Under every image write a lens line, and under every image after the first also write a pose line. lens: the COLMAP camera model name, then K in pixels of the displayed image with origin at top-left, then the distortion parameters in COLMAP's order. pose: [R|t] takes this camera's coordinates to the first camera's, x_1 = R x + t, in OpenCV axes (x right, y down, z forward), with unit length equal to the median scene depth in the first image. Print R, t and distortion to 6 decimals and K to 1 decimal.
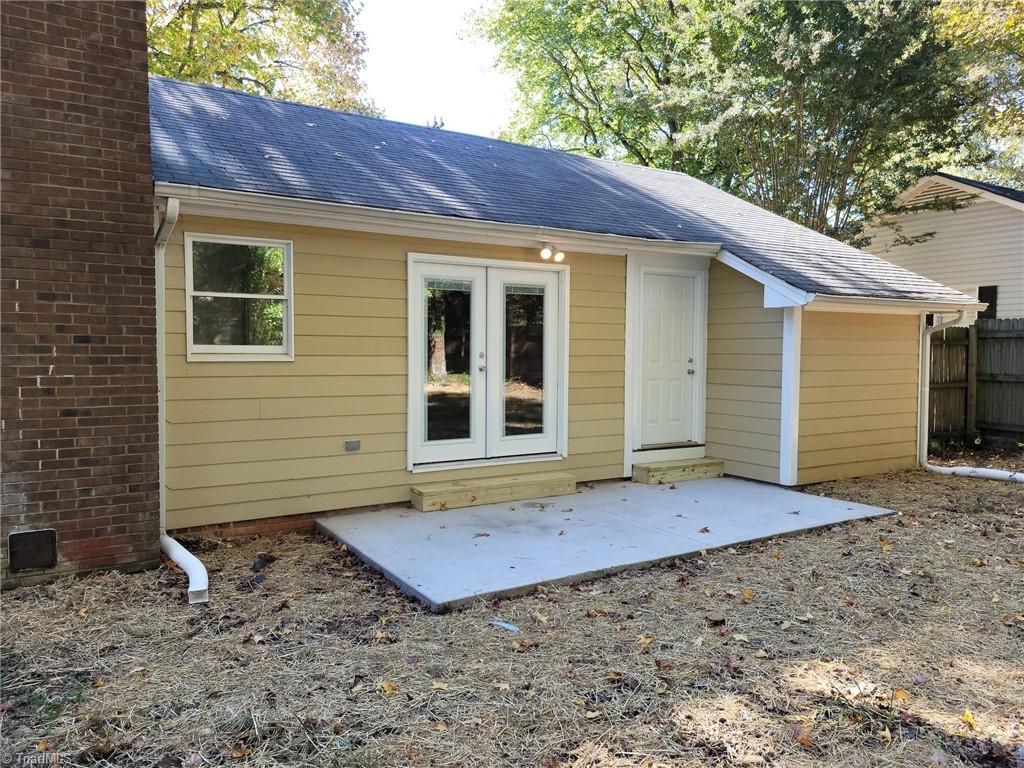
lens RADIAL K [[766.5, 0, 519.3], [0, 766.5, 384.3], [0, 0, 1]] dist [0.078752, -0.048980]
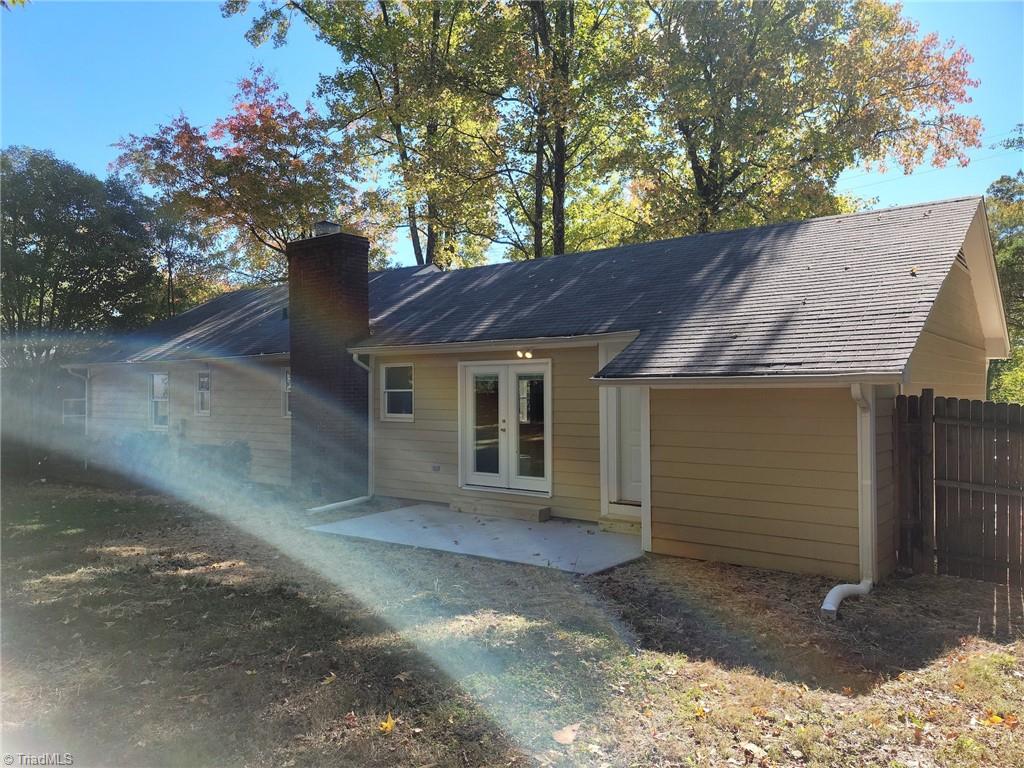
lens RADIAL K [[766.5, 0, 508.5], [0, 766.5, 388.8], [0, 0, 1]] dist [0.078752, -0.048980]
pose [[0.327371, -0.009643, -0.944847, 1.411239], [-0.035171, 0.999131, -0.022384, -0.068502], [0.944241, 0.040559, 0.326747, 0.491036]]
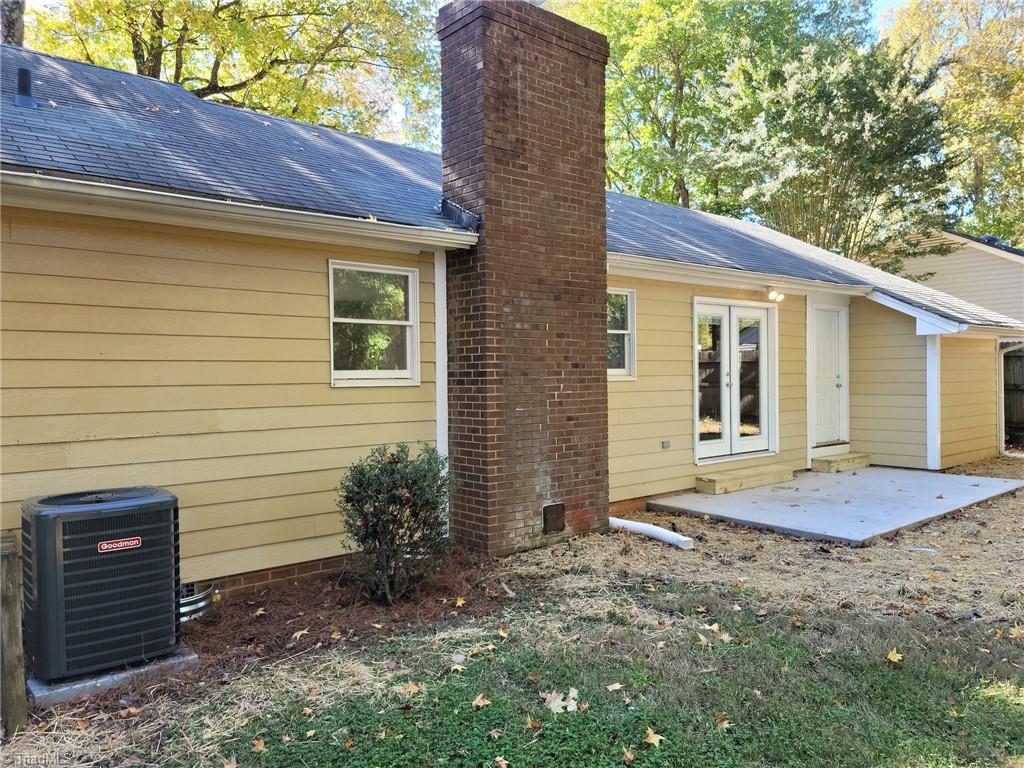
lens RADIAL K [[766.5, 0, 509.5], [0, 766.5, 392.6], [0, 0, 1]] dist [0.078752, -0.048980]
pose [[0.988683, -0.020609, 0.148600, -0.598430], [0.024004, 0.999489, -0.021092, 0.011268], [-0.148089, 0.024420, 0.988673, -0.224285]]
